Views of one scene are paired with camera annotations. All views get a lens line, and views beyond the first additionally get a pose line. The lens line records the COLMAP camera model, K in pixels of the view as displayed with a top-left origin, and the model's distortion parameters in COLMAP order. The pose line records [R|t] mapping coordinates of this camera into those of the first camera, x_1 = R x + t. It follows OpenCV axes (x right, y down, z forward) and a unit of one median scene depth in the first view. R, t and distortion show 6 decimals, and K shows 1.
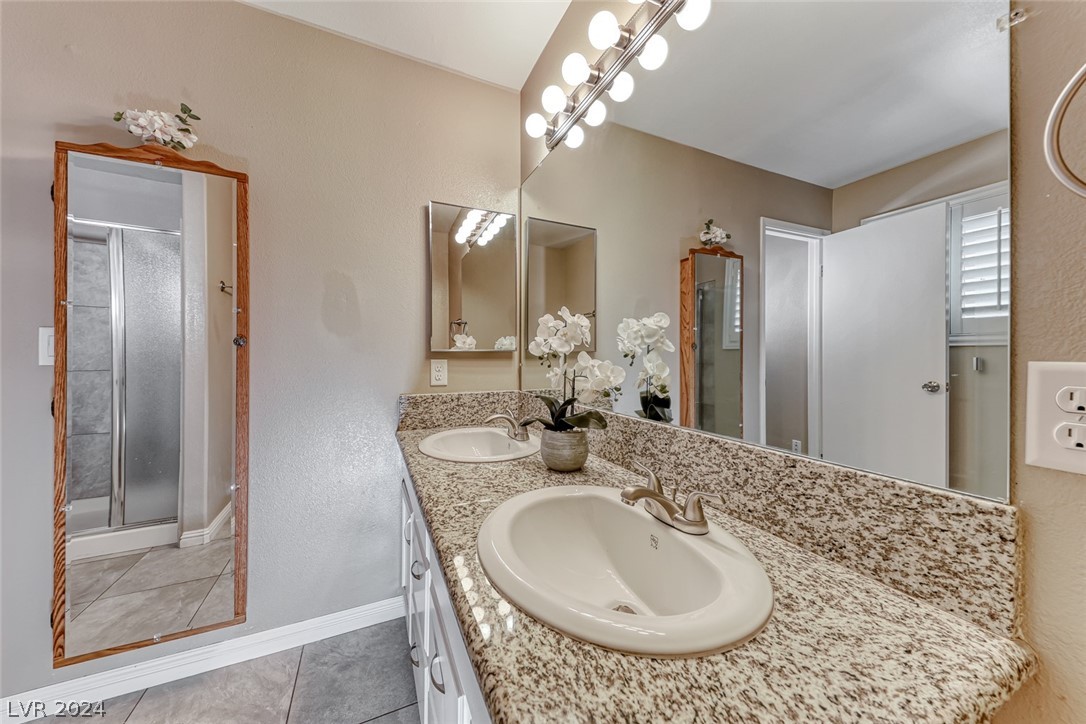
lens RADIAL K [[375.6, 0, 545.8], [0, 375.6, 357.4], [0, 0, 1]] dist [0.007319, -0.002426]
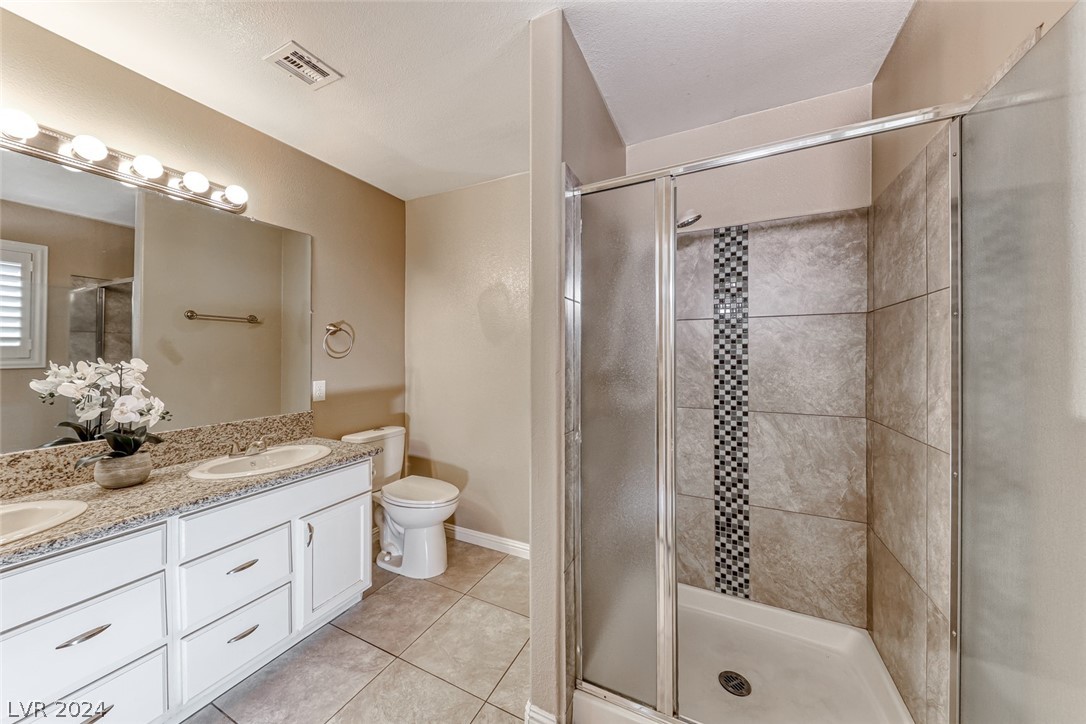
lens RADIAL K [[375.6, 0, 540.2], [0, 375.6, 353.4], [0, 0, 1]] dist [0.007319, -0.002426]
pose [[-0.629996, 0.000556, 0.776599, -1.264842], [0.007278, 0.999960, 0.005187, -0.102293], [-0.776565, 0.008920, -0.629974, 0.493486]]
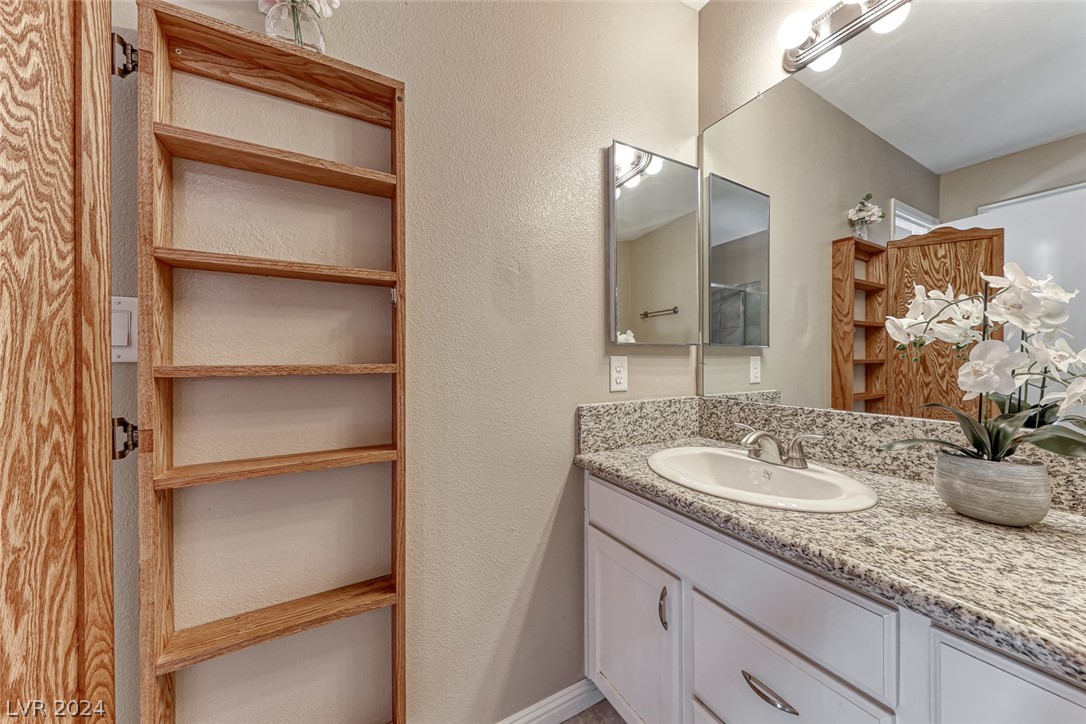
lens RADIAL K [[375.6, 0, 541.9], [0, 375.6, 356.9], [0, 0, 1]] dist [0.007319, -0.002426]
pose [[0.995764, -0.002874, 0.091897, -0.536975], [0.003656, 0.999959, -0.008338, 0.013879], [-0.091869, 0.008639, 0.995734, 0.292261]]
